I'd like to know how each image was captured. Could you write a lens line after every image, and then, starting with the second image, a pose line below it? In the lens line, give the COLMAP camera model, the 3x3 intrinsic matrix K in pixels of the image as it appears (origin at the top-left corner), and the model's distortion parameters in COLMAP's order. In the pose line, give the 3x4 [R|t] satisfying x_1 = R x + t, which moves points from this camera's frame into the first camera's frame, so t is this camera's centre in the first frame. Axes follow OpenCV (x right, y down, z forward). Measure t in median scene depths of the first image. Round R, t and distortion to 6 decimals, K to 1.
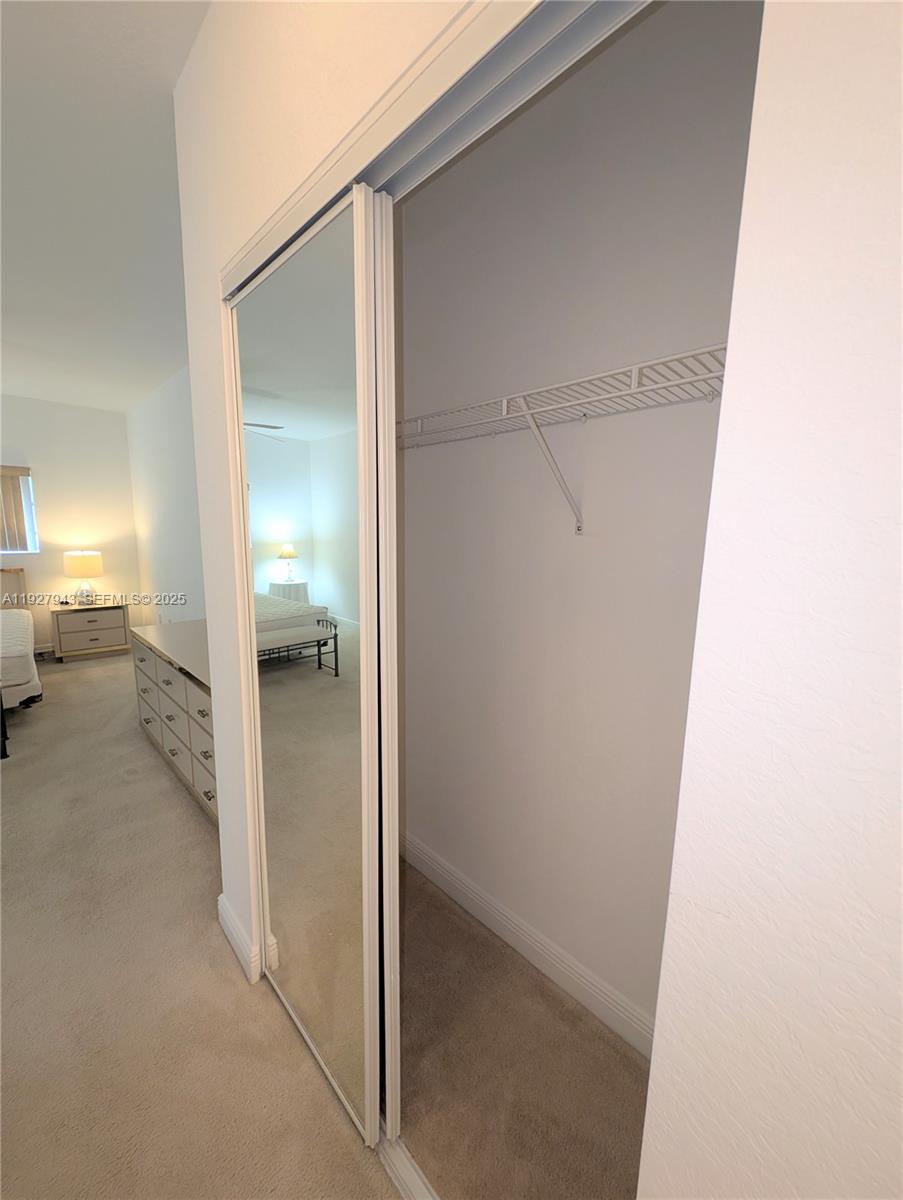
lens RADIAL K [[447.7, 0, 449.0], [0, 447.7, 602.0], [0, 0, 1]] dist [-0.001149, -0.001502]
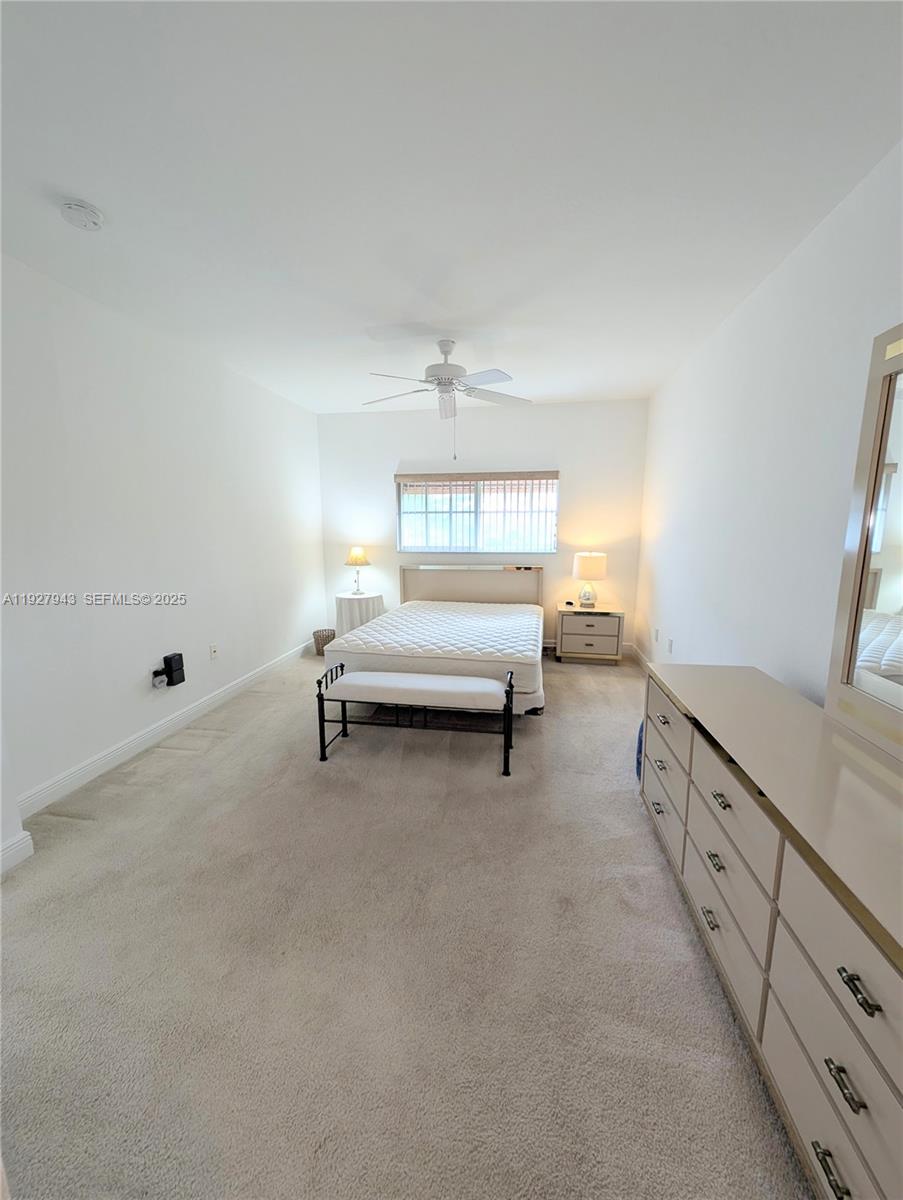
lens RADIAL K [[447.7, 0, 449.5], [0, 447.7, 601.8], [0, 0, 1]] dist [-0.001149, -0.001502]
pose [[0.574030, 0.104820, -0.812097, -0.203995], [-0.106726, 0.992890, 0.052716, -0.026301], [0.811849, 0.056411, 0.581136, 0.202005]]
